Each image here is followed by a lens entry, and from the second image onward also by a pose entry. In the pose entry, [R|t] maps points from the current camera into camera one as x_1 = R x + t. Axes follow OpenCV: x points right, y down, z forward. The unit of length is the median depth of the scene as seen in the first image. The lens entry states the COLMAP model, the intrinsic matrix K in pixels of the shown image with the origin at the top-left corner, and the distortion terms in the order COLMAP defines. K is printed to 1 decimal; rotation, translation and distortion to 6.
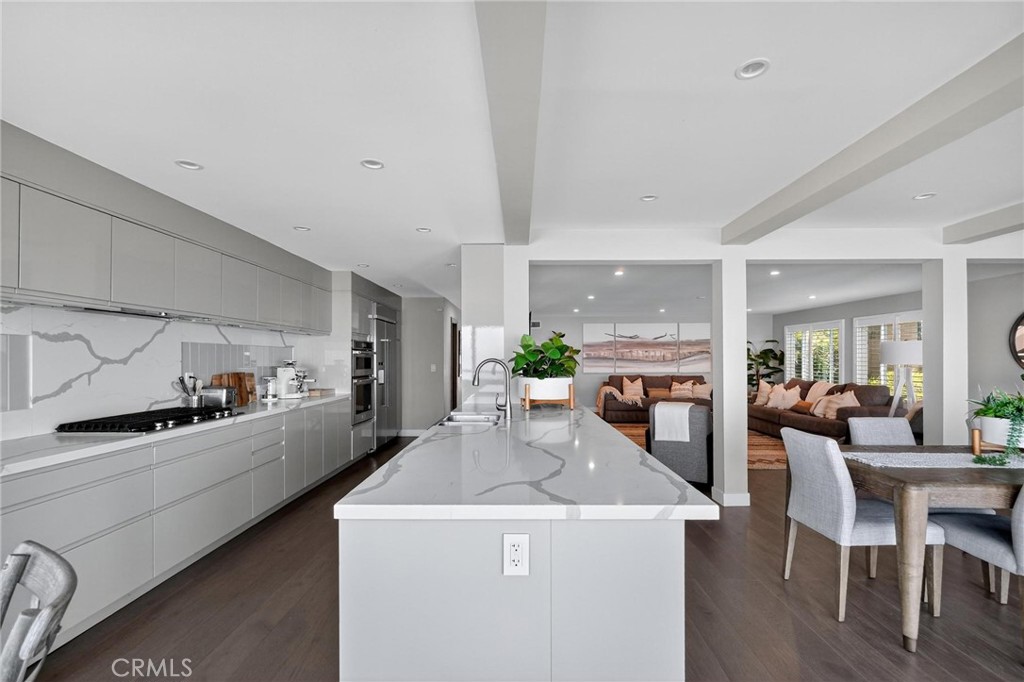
lens RADIAL K [[444.2, 0, 512.0], [0, 444.2, 341.0], [0, 0, 1]] dist [-0.001346, -0.000324]
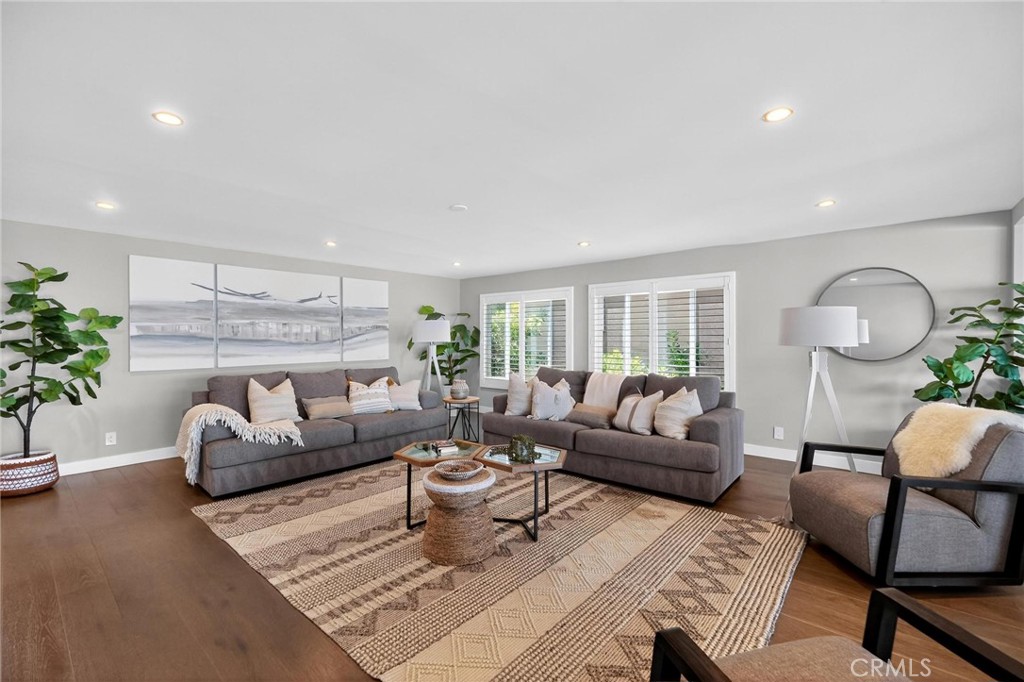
lens RADIAL K [[444.2, 0, 512.0], [0, 444.2, 341.0], [0, 0, 1]] dist [-0.001346, -0.000324]
pose [[0.643079, -0.003574, 0.765791, 0.074780], [-0.028524, 0.999183, 0.028617, 0.021340], [-0.765268, -0.040247, 0.642452, 0.474538]]
